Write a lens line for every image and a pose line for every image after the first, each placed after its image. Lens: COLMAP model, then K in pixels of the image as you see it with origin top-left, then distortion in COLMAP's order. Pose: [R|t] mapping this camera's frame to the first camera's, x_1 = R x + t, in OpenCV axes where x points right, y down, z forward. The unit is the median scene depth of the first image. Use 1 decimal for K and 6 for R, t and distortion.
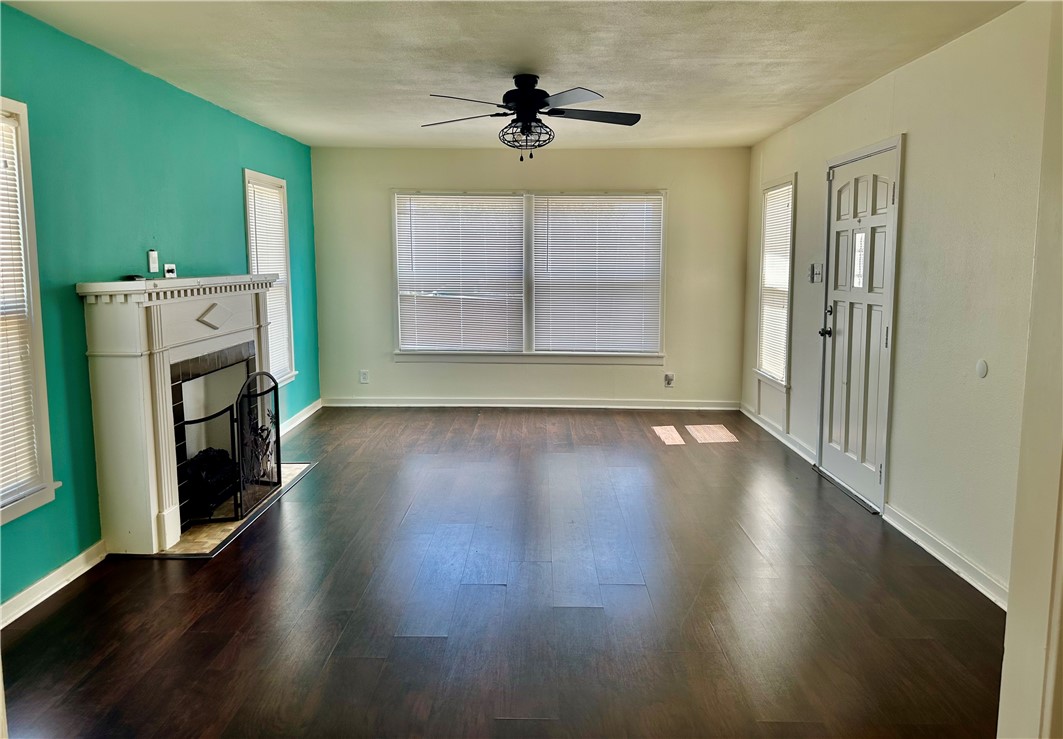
lens RADIAL K [[719.9, 0, 517.8], [0, 719.9, 357.1], [0, 0, 1]] dist [0.142302, -0.213177]
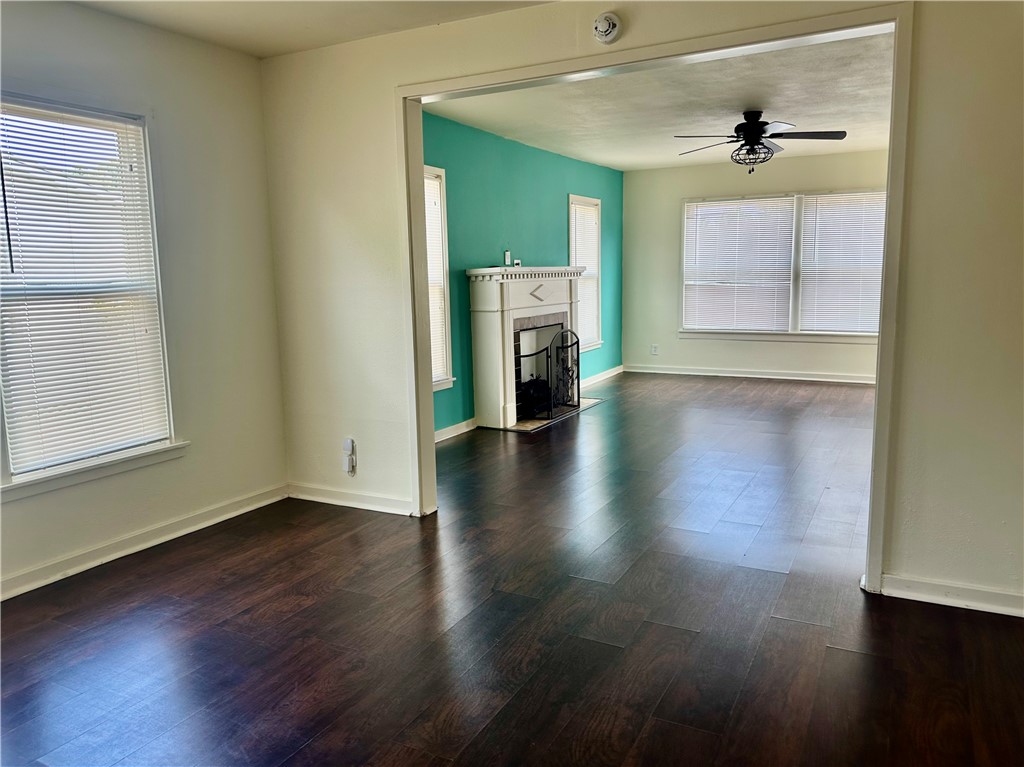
lens RADIAL K [[731.5, 0, 544.0], [0, 731.5, 386.5], [0, 0, 1]] dist [0.093895, -0.210901]
pose [[0.905908, 0.042517, -0.421335, 0.235755], [-0.032104, 0.998979, 0.031780, 0.086157], [0.422256, -0.015264, 0.906348, -0.379879]]
